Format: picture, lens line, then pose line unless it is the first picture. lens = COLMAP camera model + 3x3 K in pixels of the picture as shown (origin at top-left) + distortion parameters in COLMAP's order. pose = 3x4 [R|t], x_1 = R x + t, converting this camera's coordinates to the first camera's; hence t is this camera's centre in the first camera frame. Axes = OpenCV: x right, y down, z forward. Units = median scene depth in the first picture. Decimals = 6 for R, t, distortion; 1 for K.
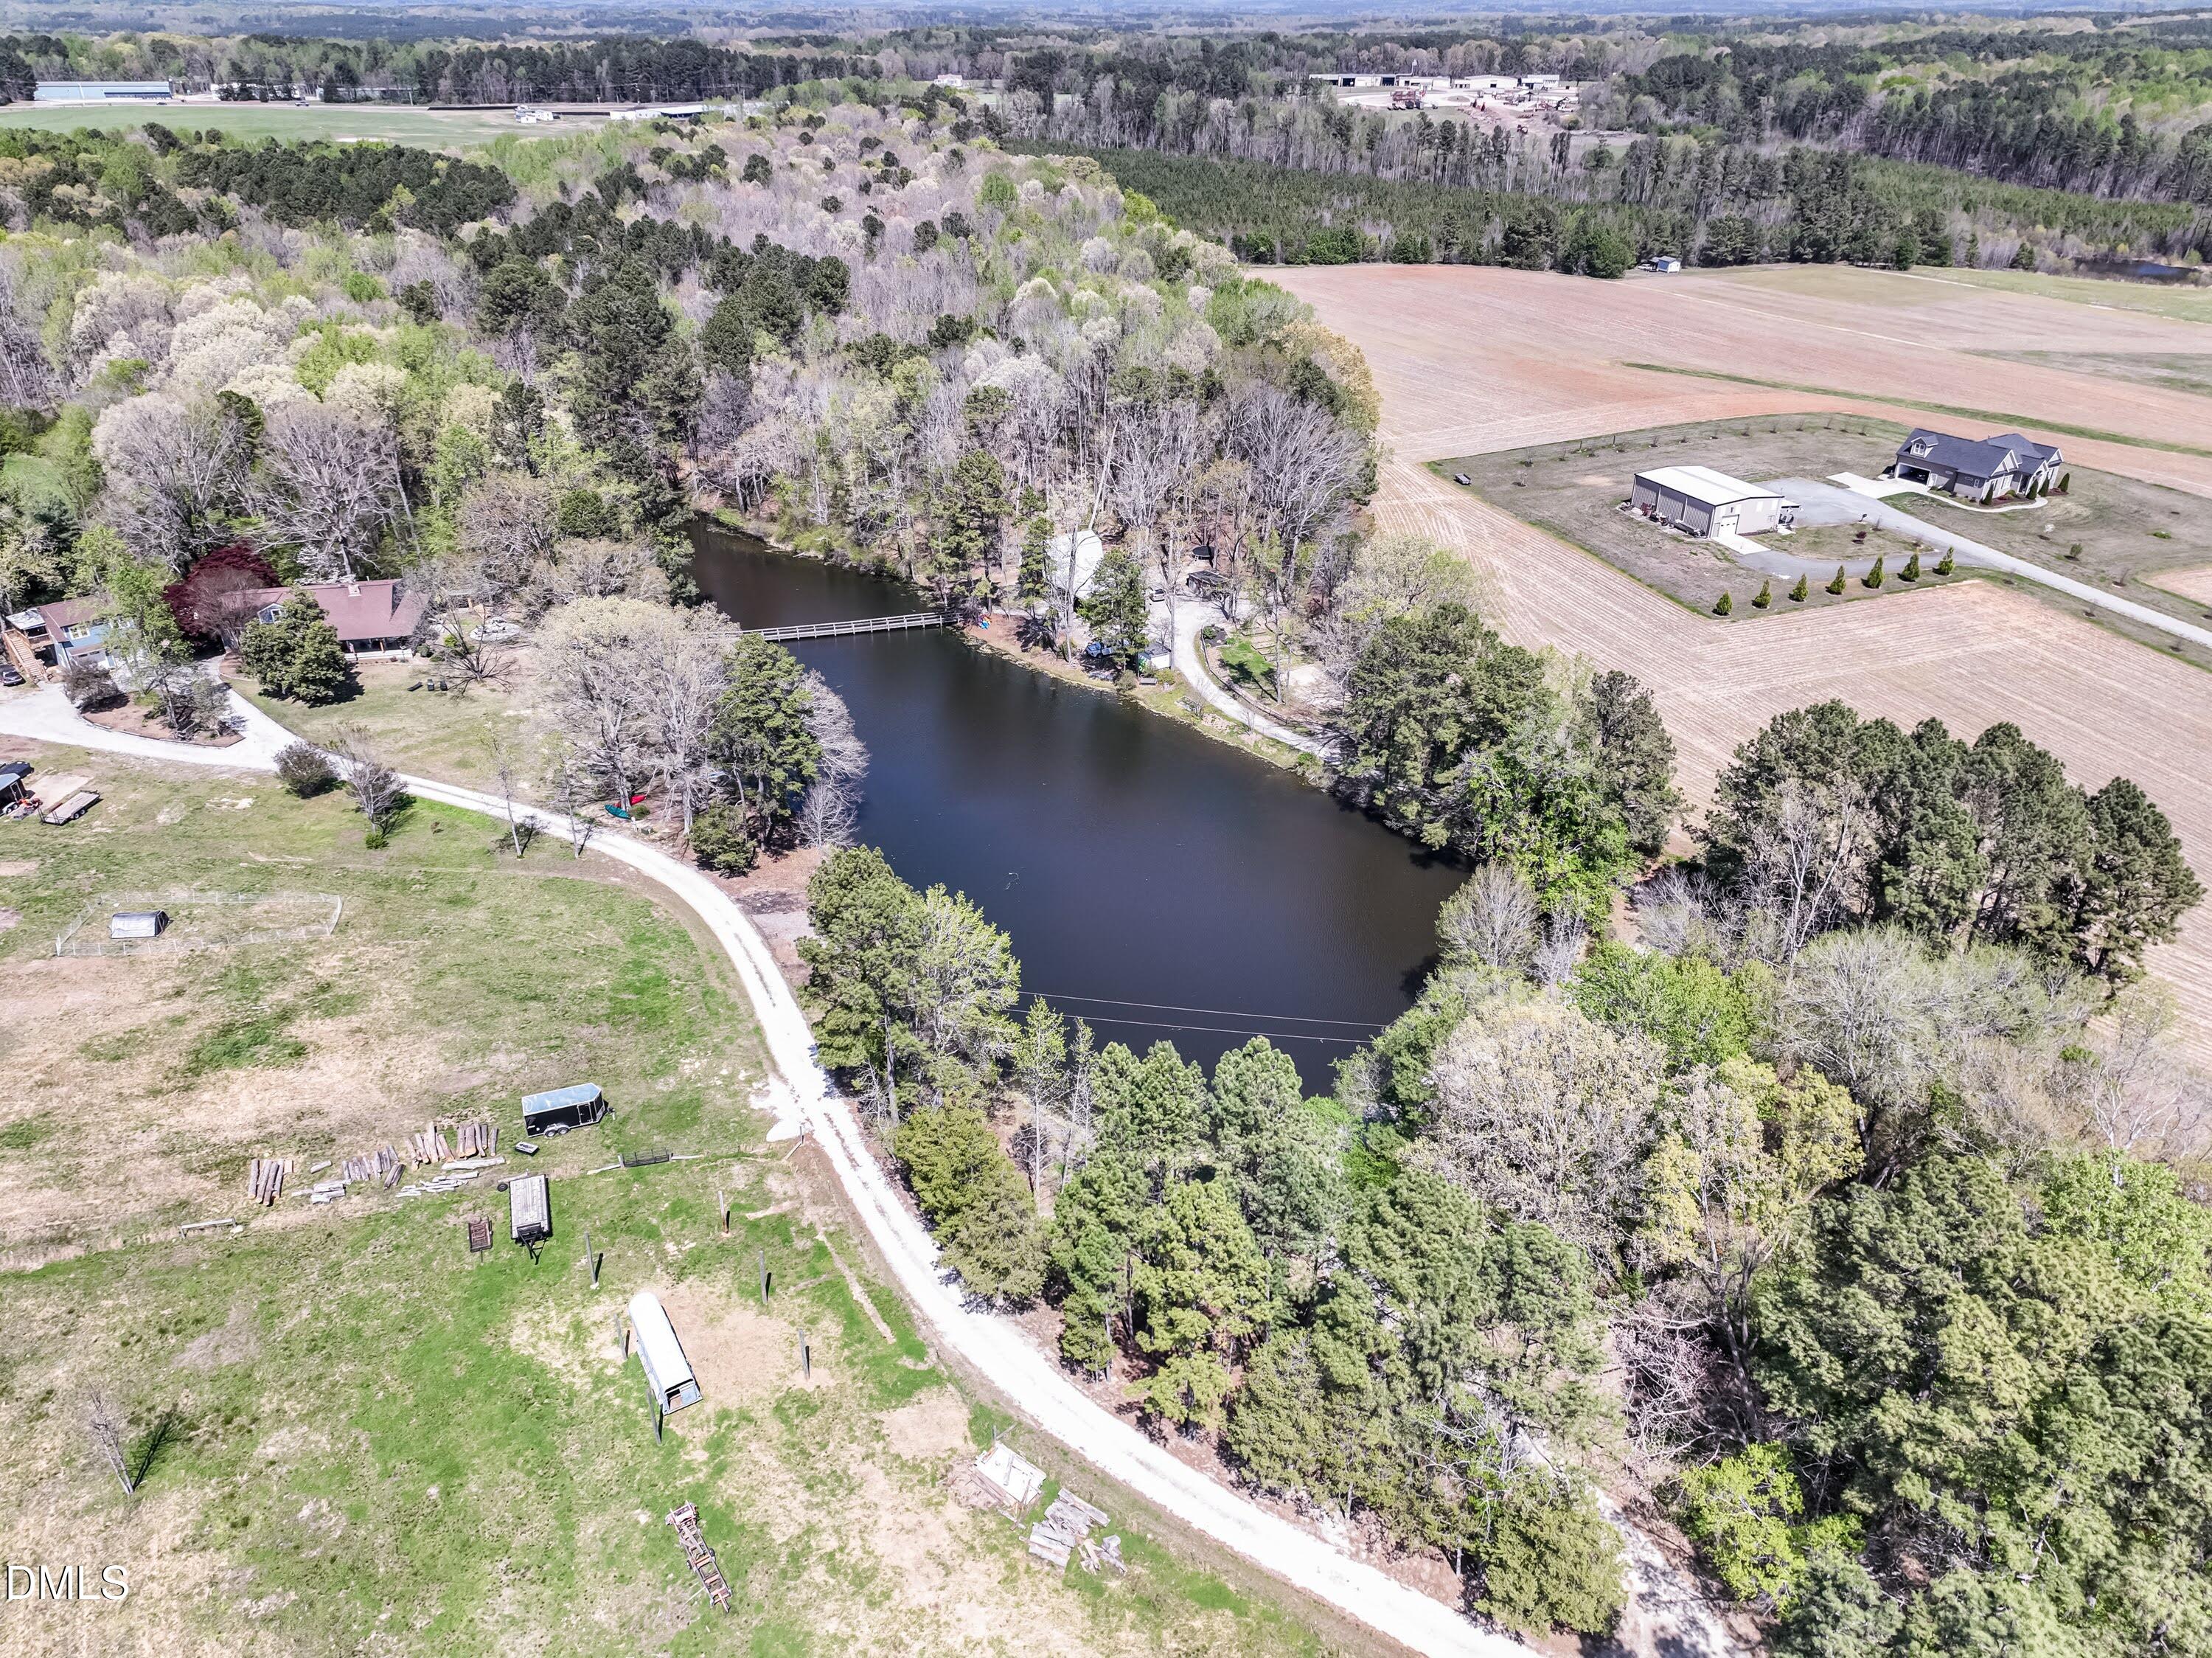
lens RADIAL K [[1547.9, 0, 1108.7], [0, 1547.9, 819.8], [0, 0, 1]] dist [0.011582, 0.019844]
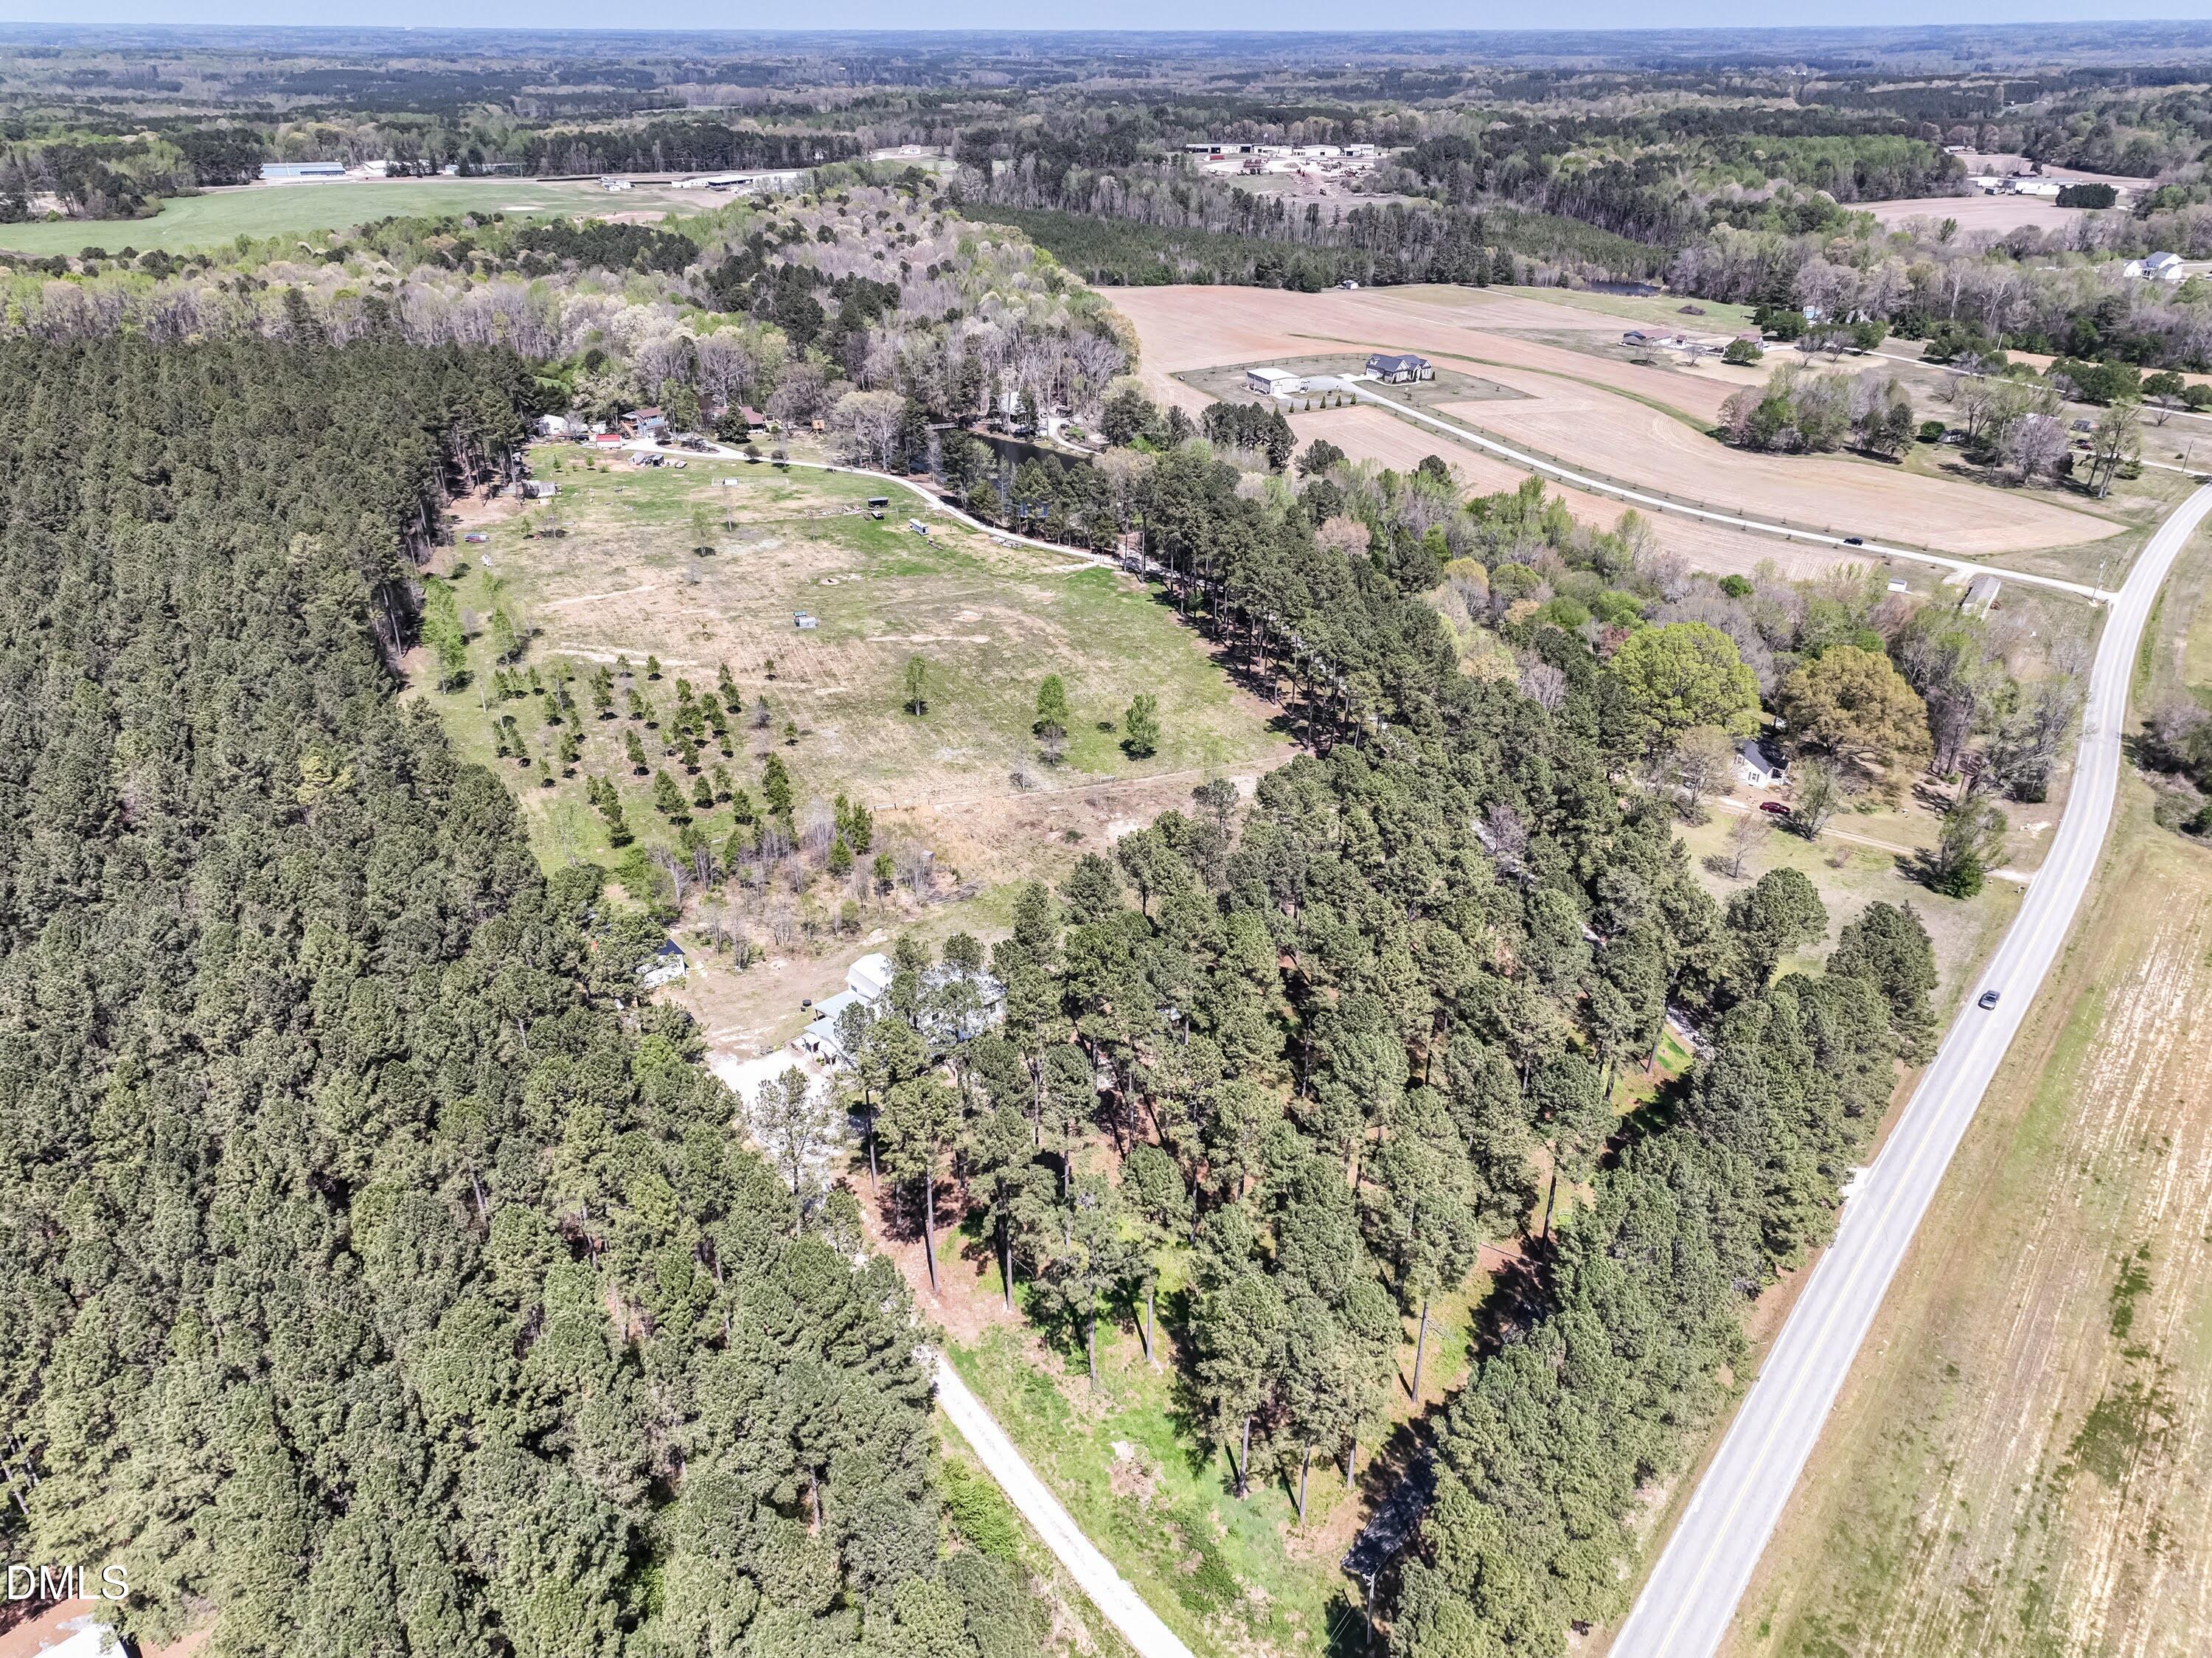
lens RADIAL K [[1547.9, 0, 1108.7], [0, 1547.9, 819.8], [0, 0, 1]] dist [0.011582, 0.019844]
pose [[0.999216, -0.019538, 0.034425, 0.021667], [0.020081, 0.999678, -0.015502, 0.316009], [-0.034111, 0.016181, 0.999287, -0.860384]]
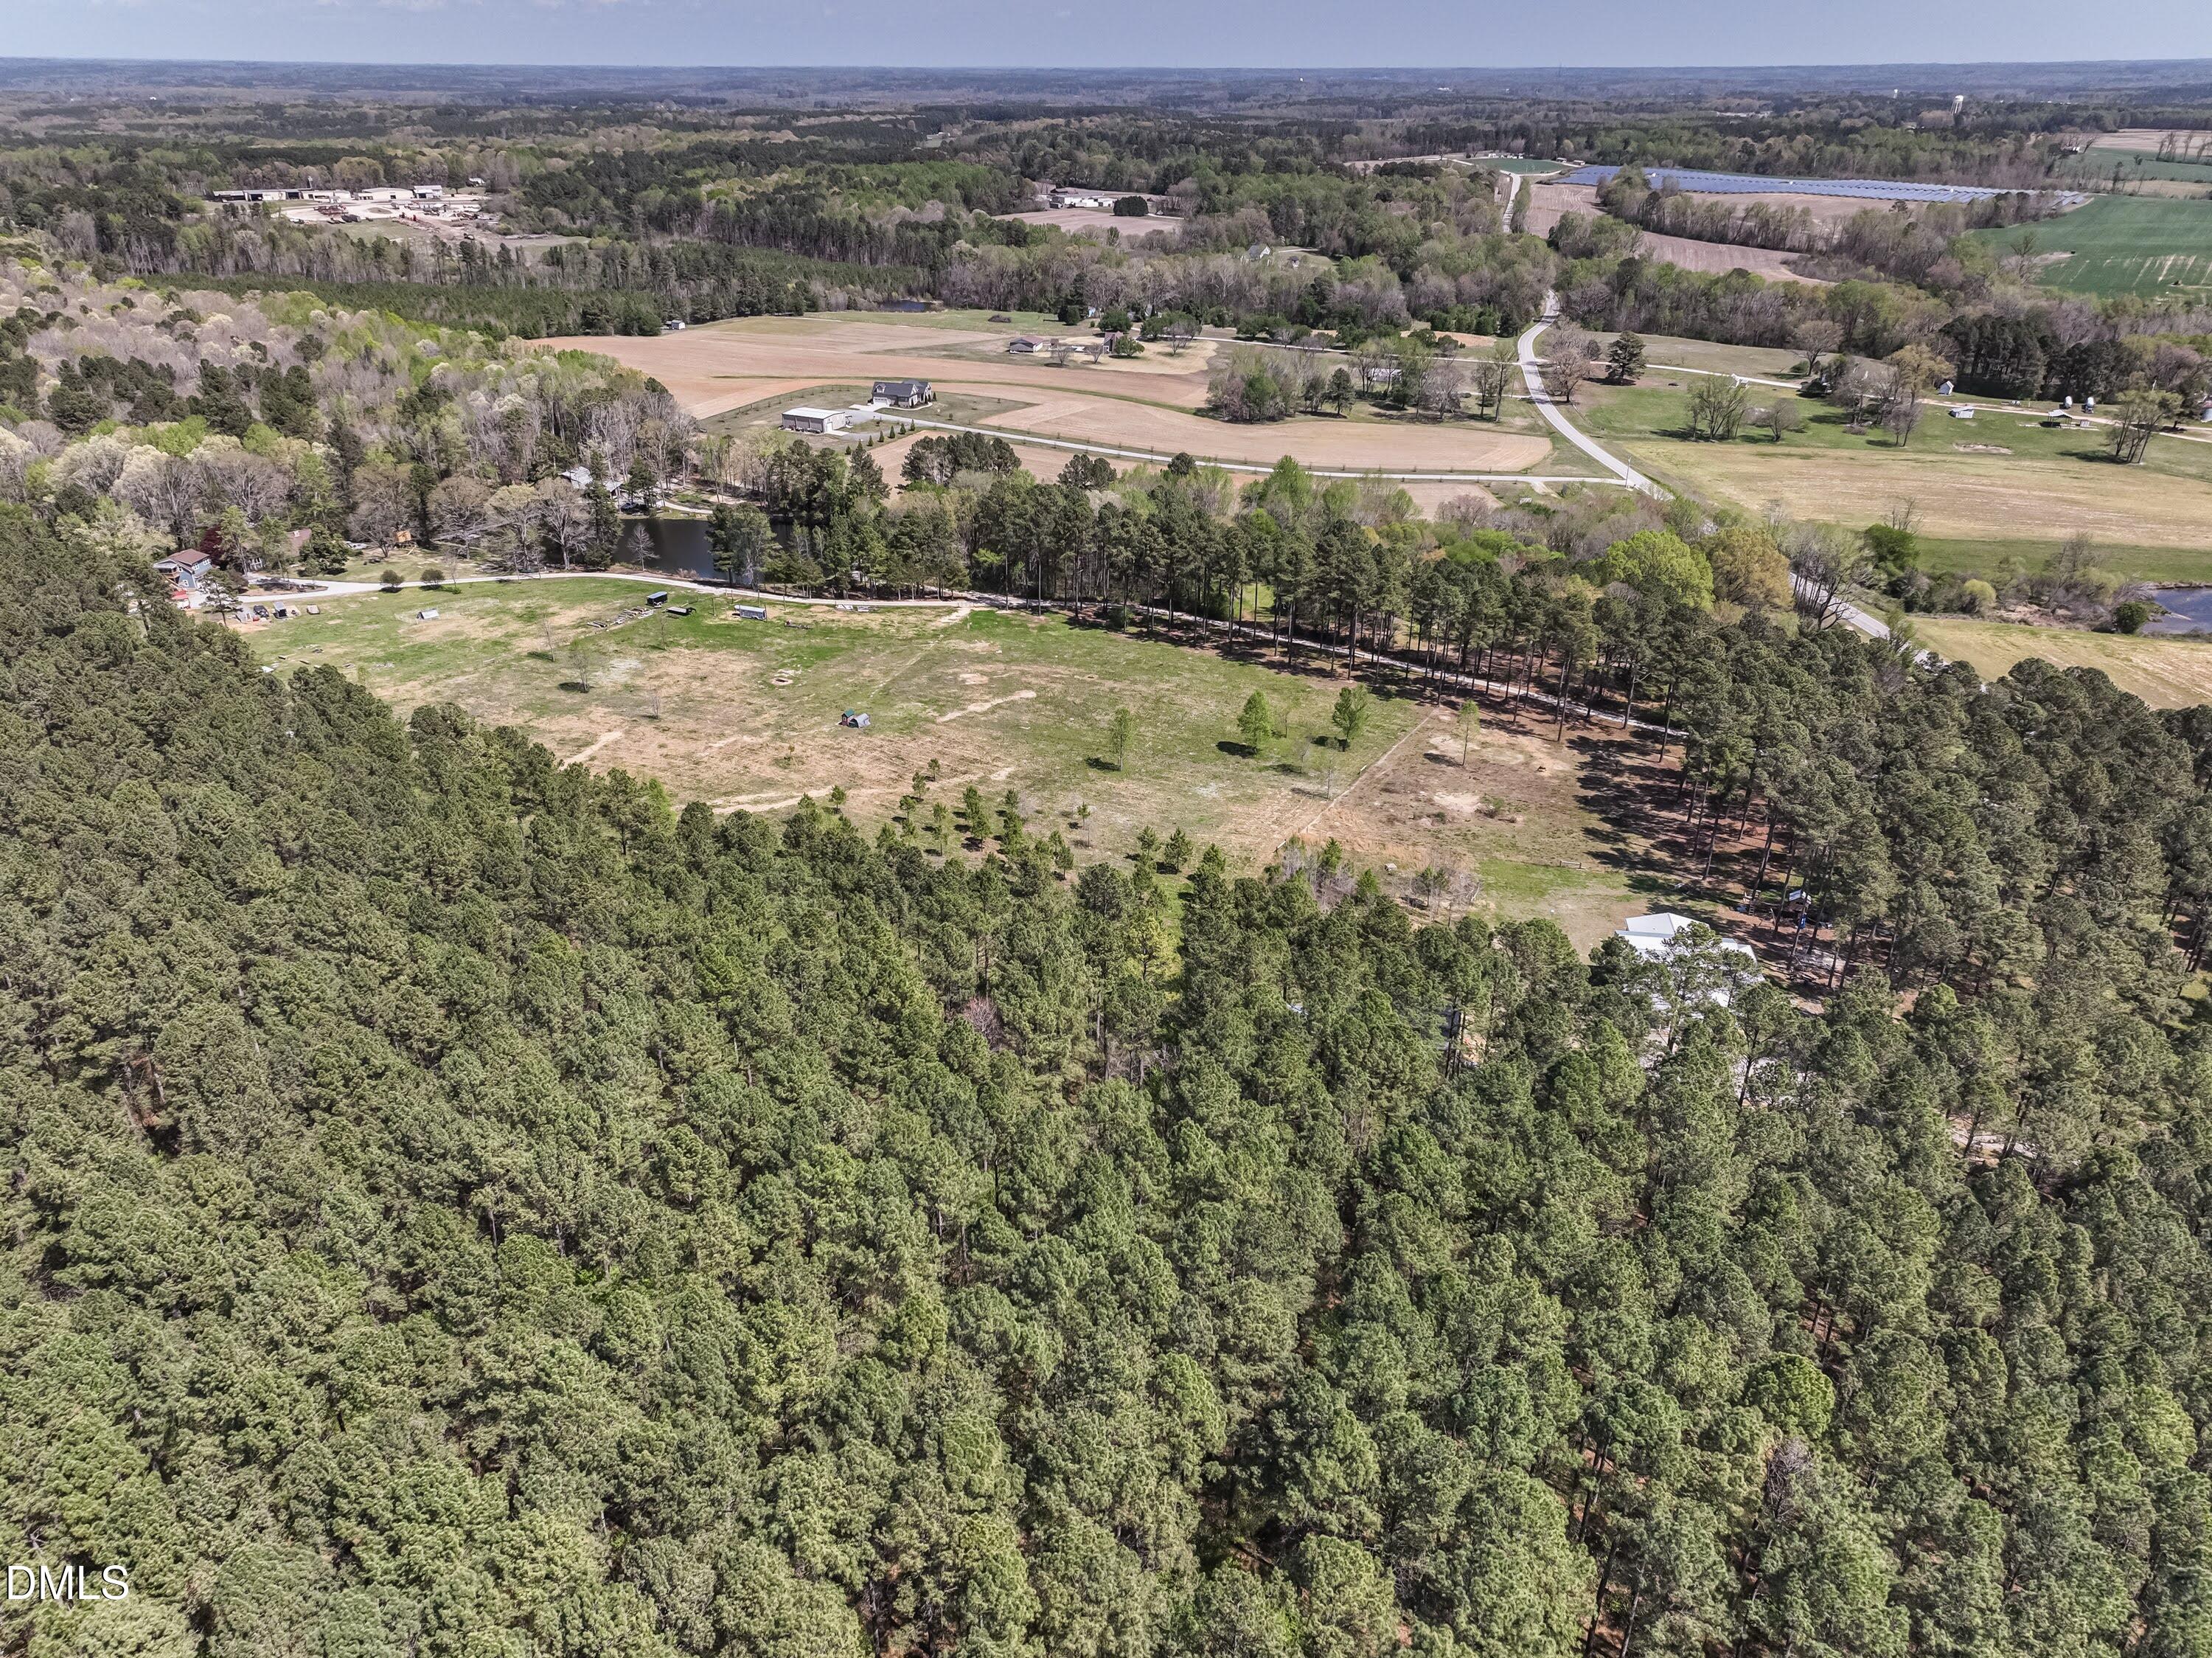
lens RADIAL K [[1546.7, 0, 1109.9], [0, 1546.7, 826.4], [0, 0, 1]] dist [0.006273, 0.018673]
pose [[0.753190, -0.290184, 0.590337, -0.524917], [0.307411, 0.948686, 0.074117, 0.213565], [-0.581552, 0.125652, 0.803747, -0.664214]]
